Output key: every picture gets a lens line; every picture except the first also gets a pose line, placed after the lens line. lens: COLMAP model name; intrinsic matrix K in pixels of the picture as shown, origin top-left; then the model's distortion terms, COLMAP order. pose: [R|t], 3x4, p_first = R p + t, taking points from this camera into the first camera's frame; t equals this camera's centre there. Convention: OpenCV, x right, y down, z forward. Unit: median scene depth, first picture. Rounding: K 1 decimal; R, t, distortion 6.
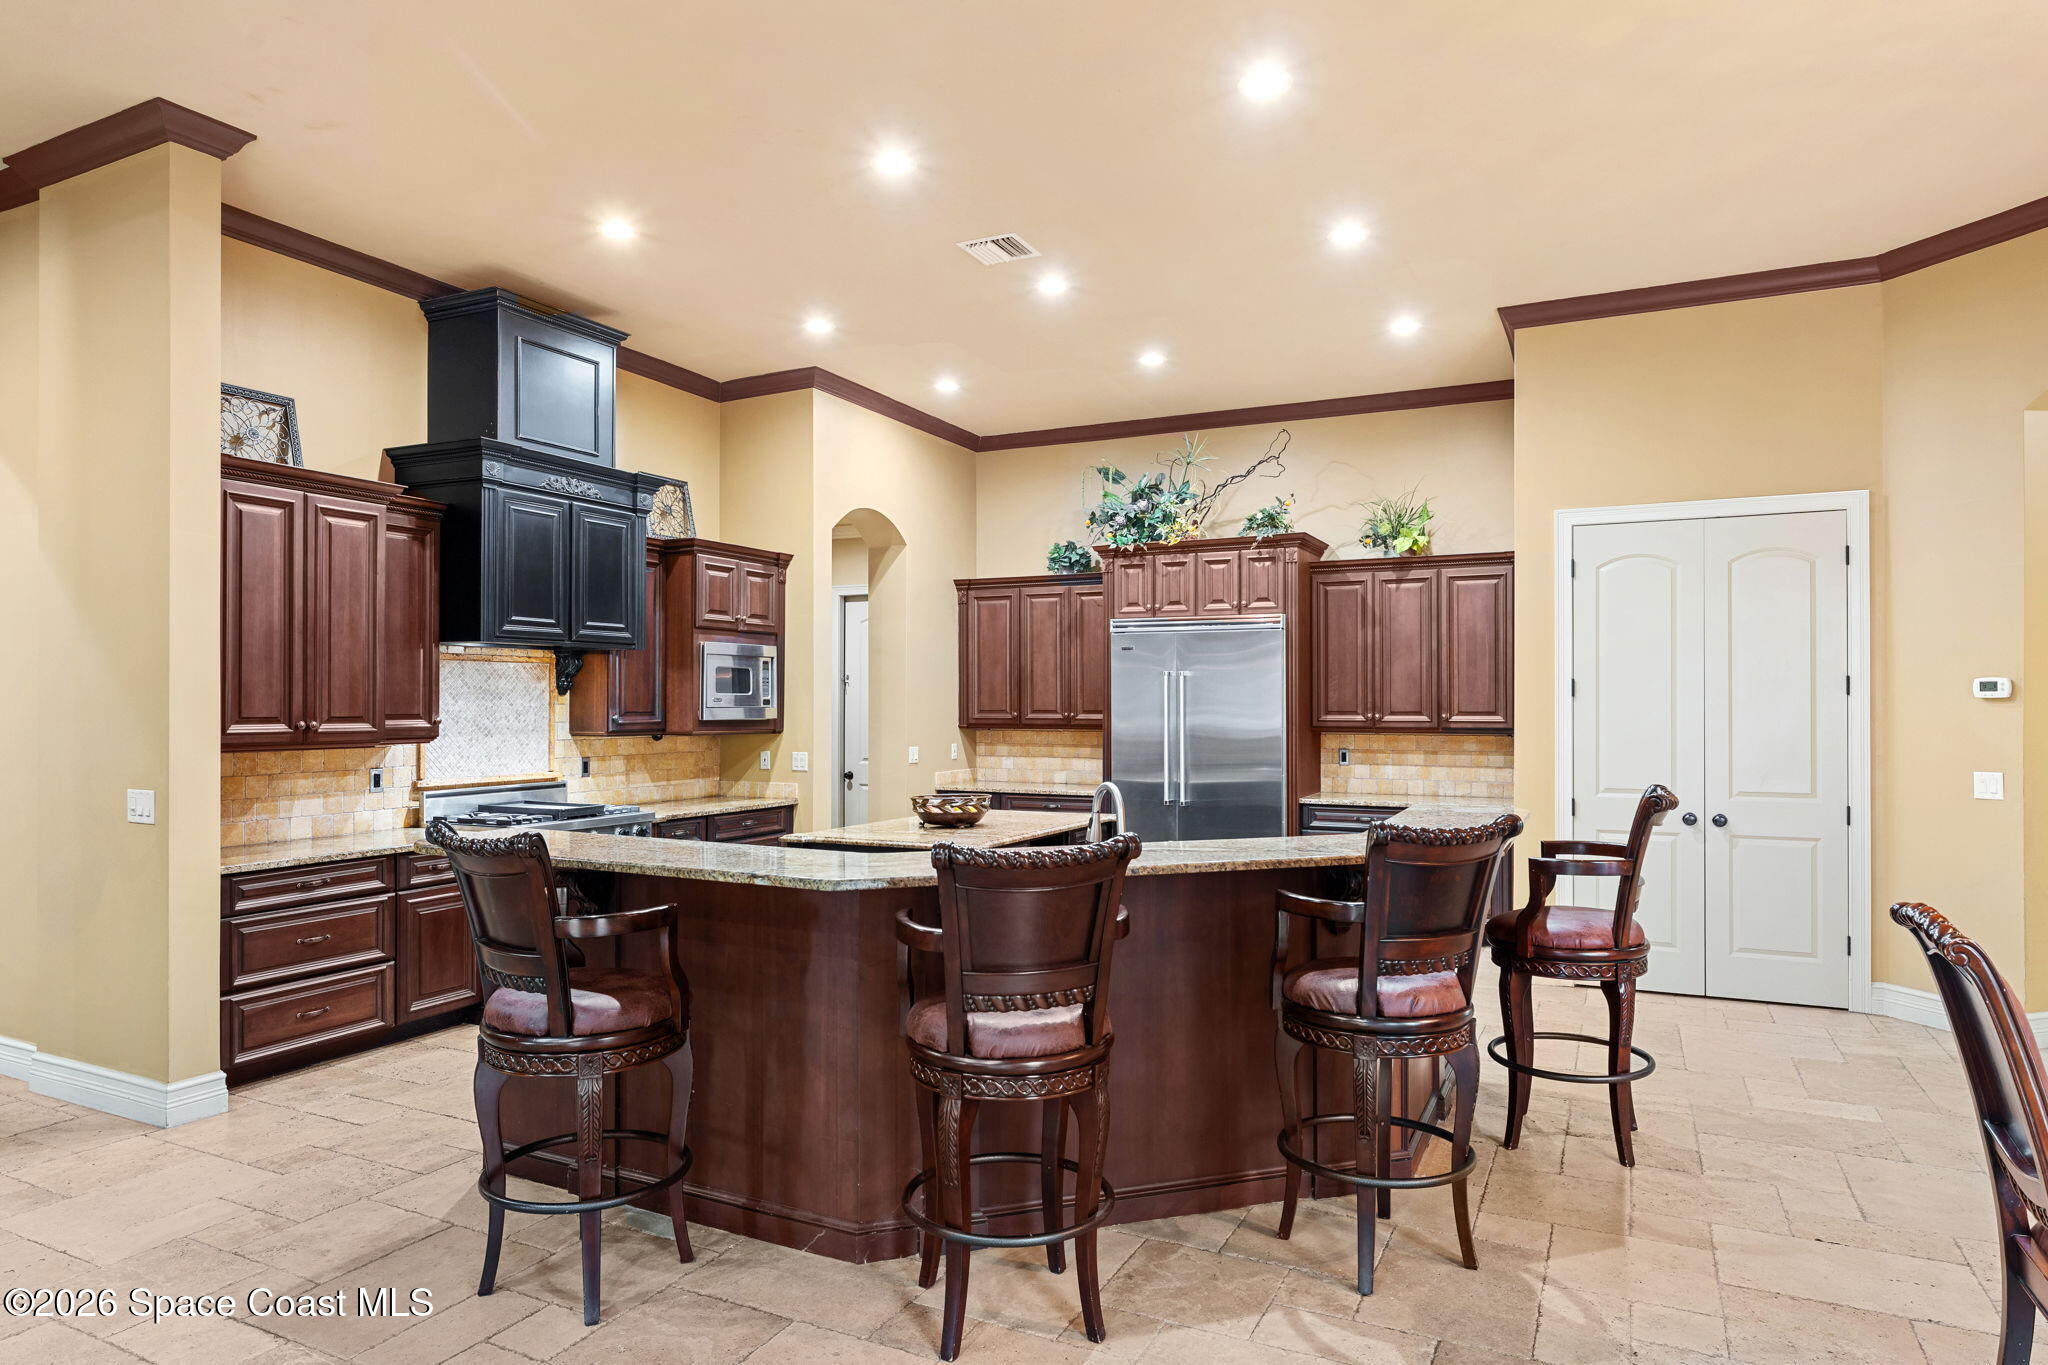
lens RADIAL K [[1205.2, 0, 1029.6], [0, 1205.2, 703.4], [0, 0, 1]] dist [0.001336, 0.000620]
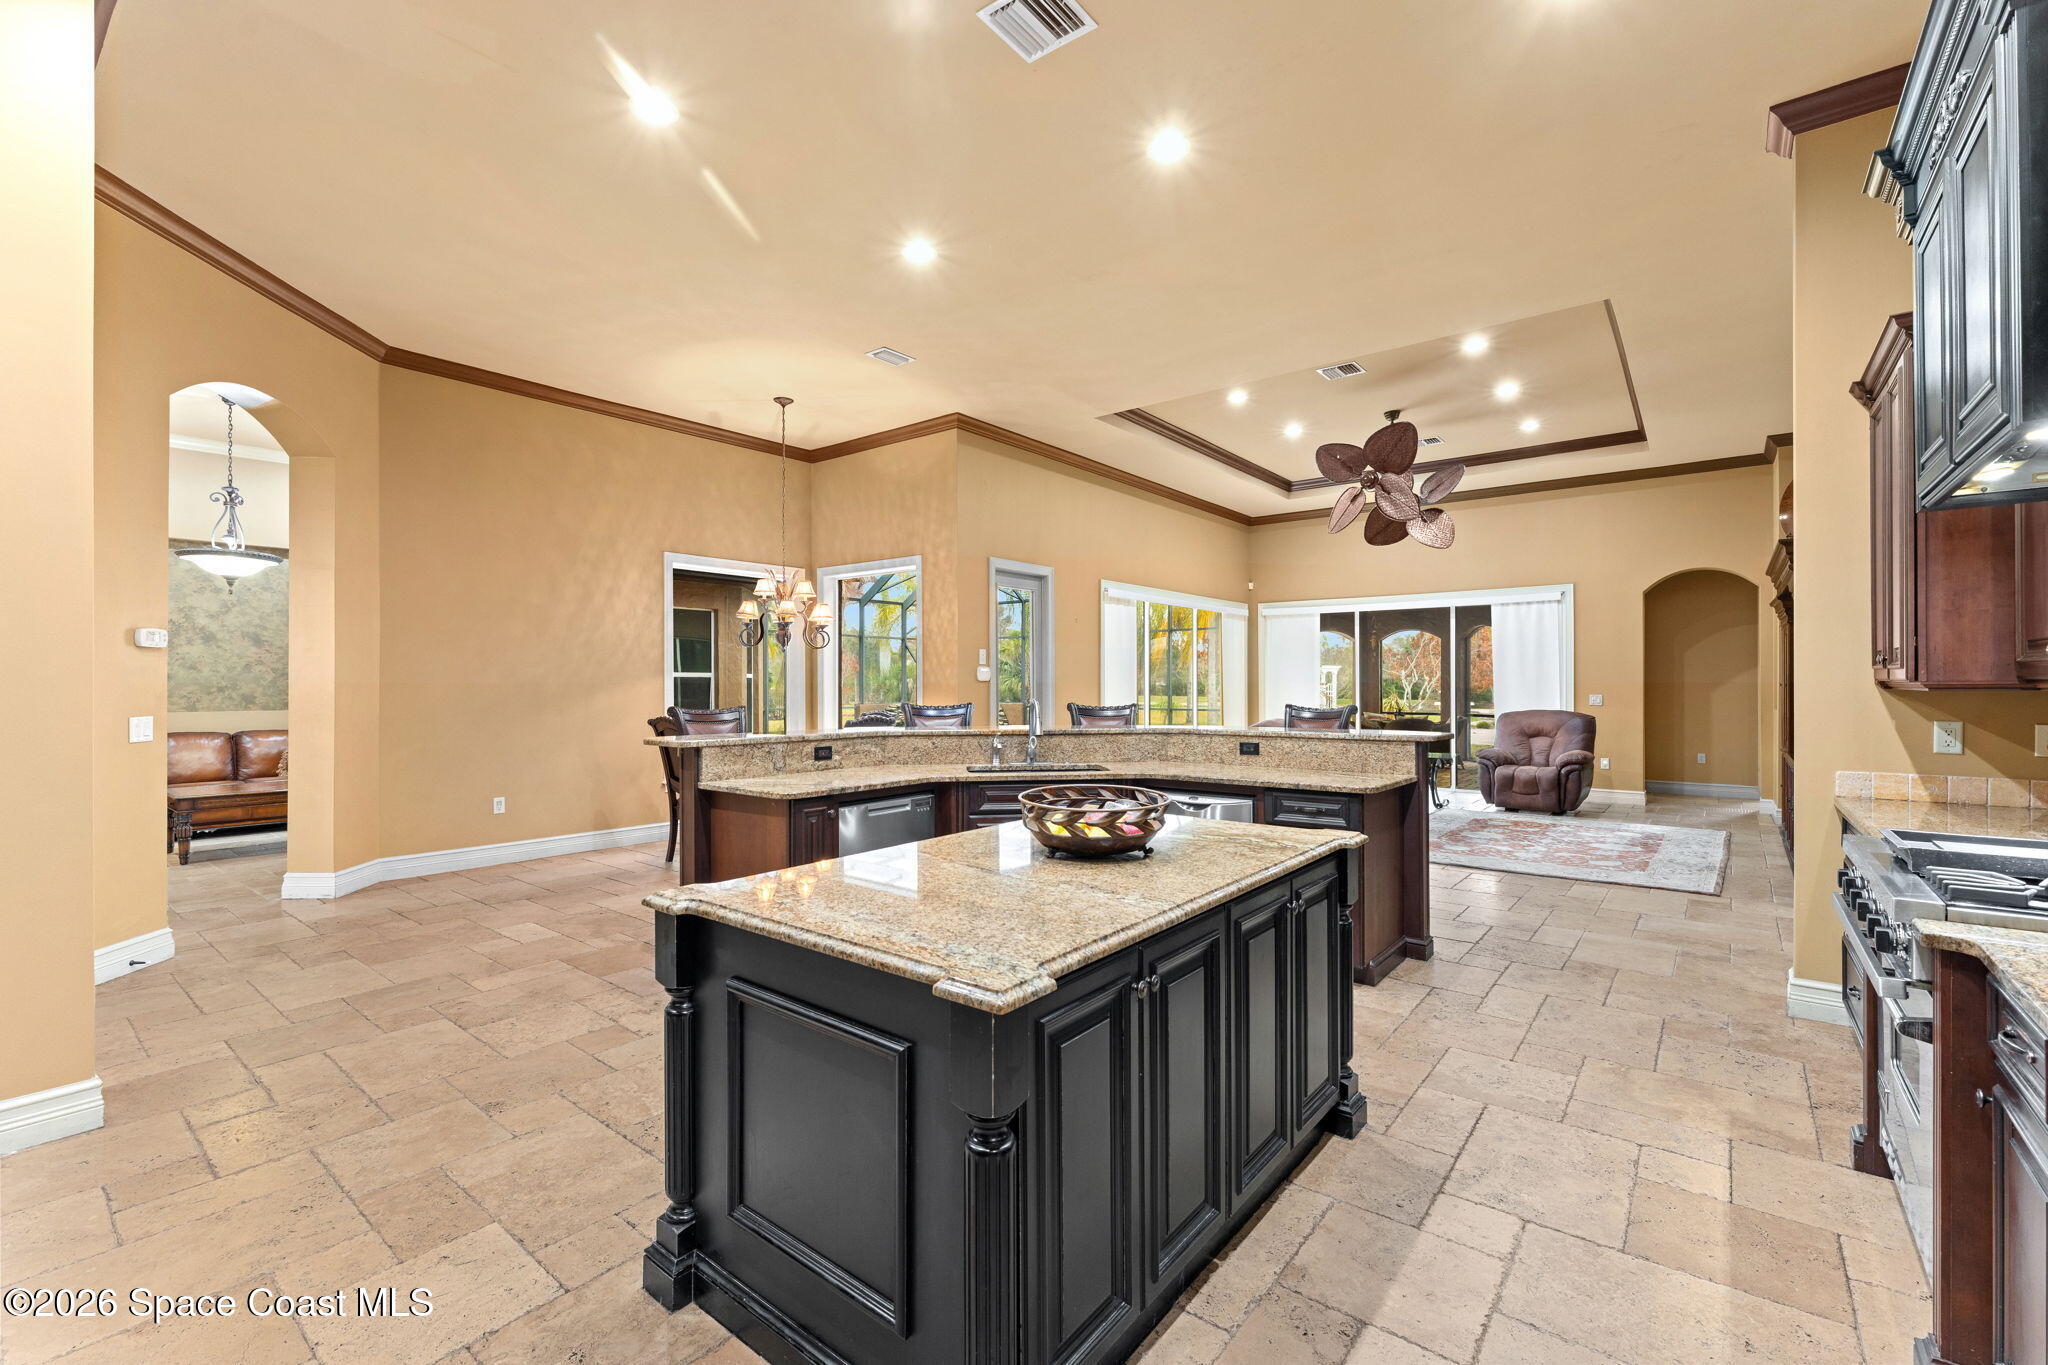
lens RADIAL K [[874.8, 0, 1024.0], [0, 874.8, 682.5], [0, 0, 1]] dist [0.000862, 0.000160]
pose [[-0.975927, 0.002785, 0.218080, -0.093235], [0.003084, 0.999995, 0.001032, 0.019342], [-0.218076, 0.001680, -0.975930, 1.079089]]
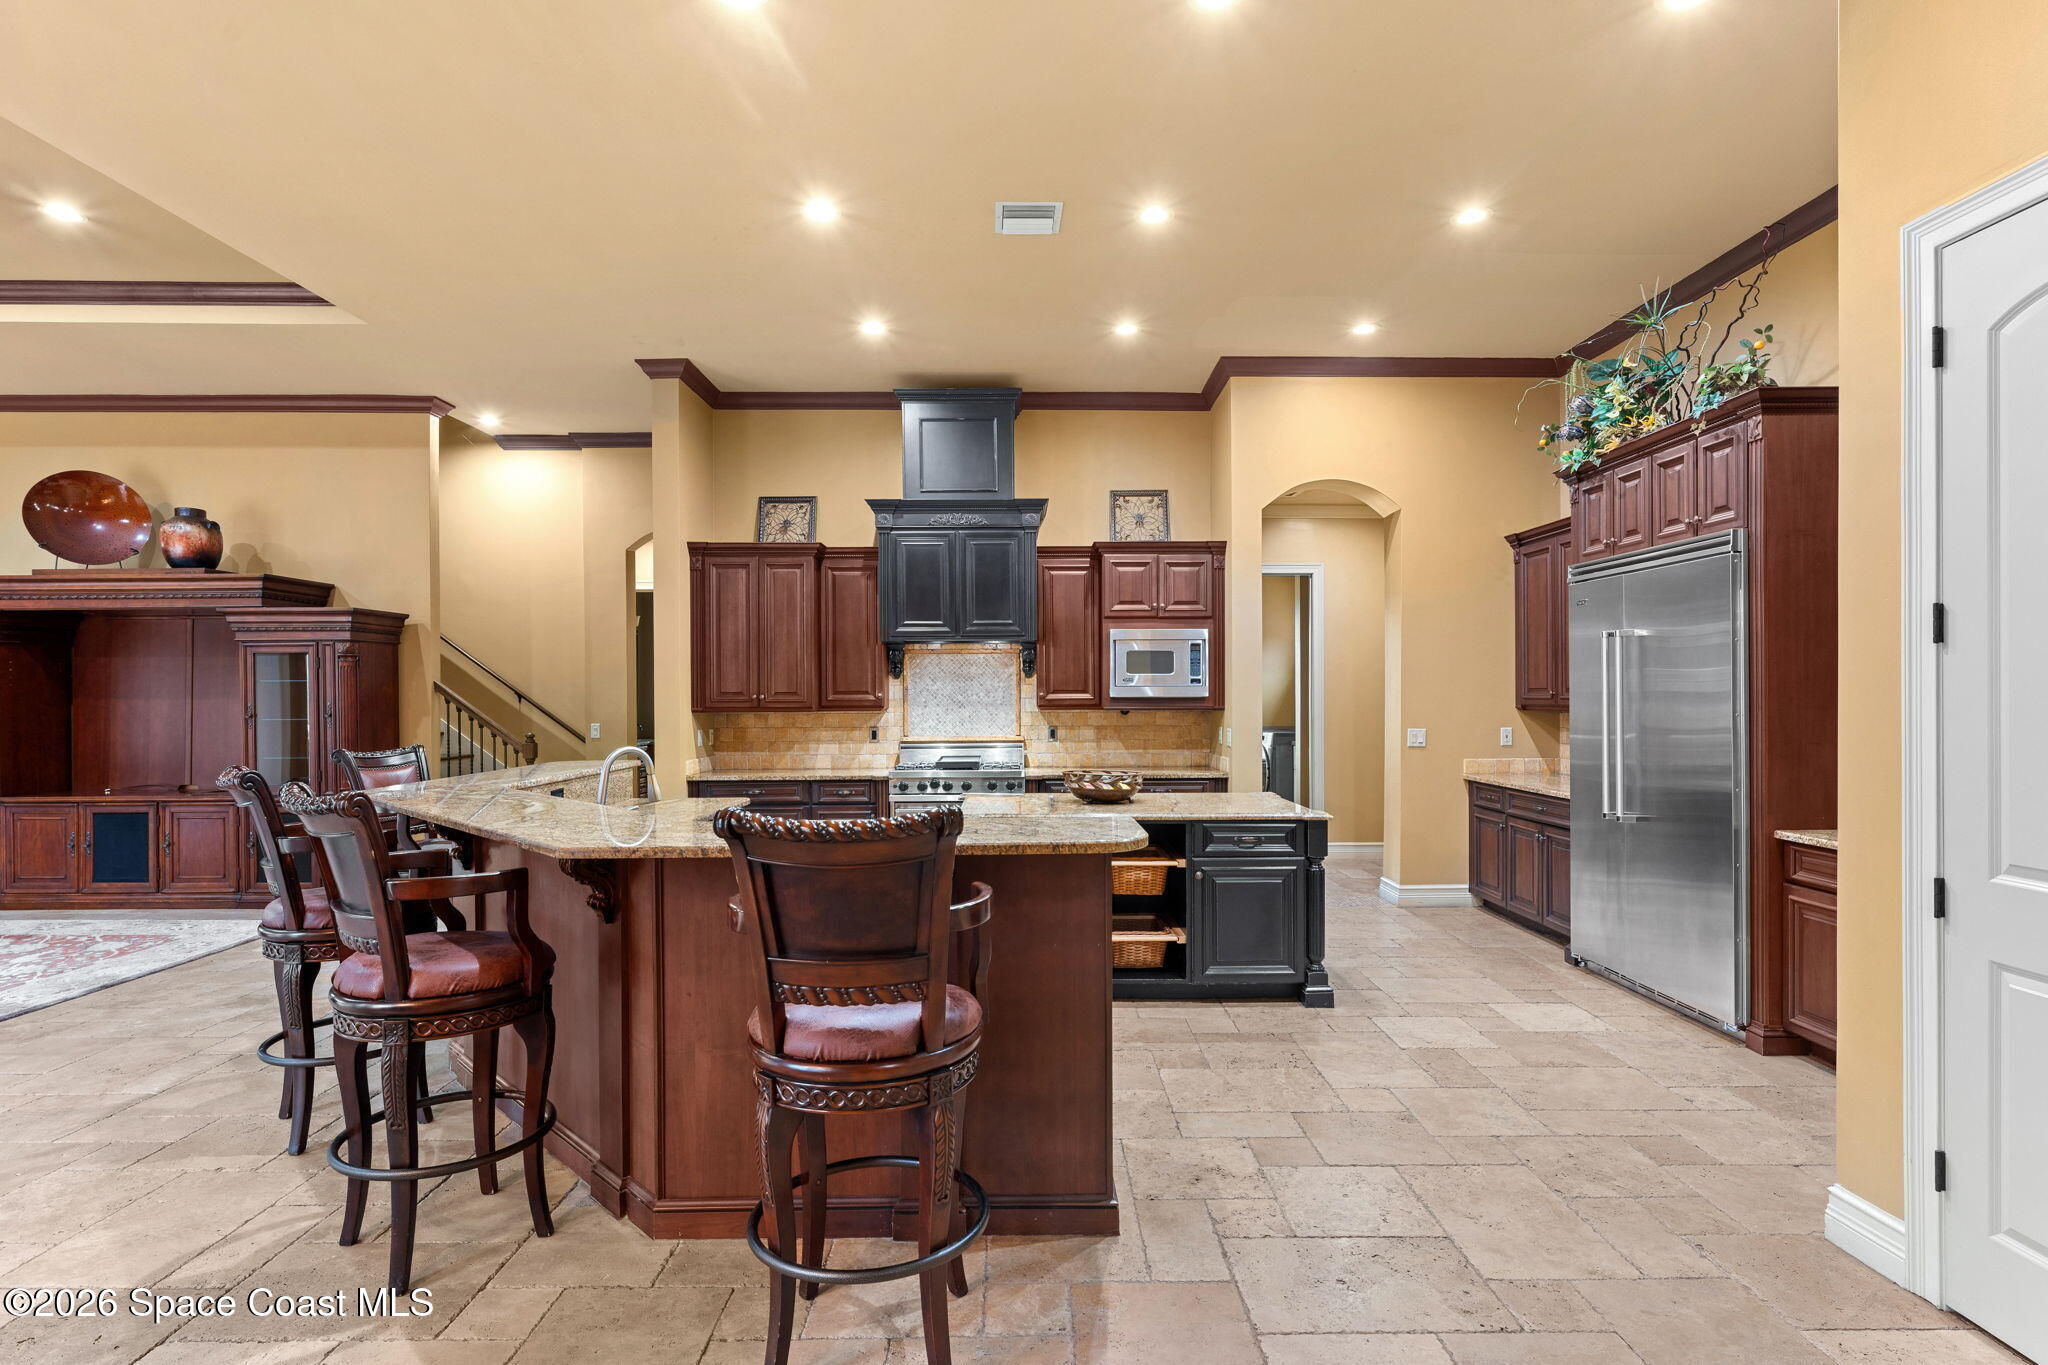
lens RADIAL K [[1019.1, 0, 1029.0], [0, 1019.1, 700.8], [0, 0, 1]] dist [0.002945, 0.000445]
pose [[0.452284, 0.004907, -0.891860, 0.511501], [0.003541, 0.999967, 0.007298, 0.009034], [0.891867, -0.006459, 0.452252, 0.438076]]
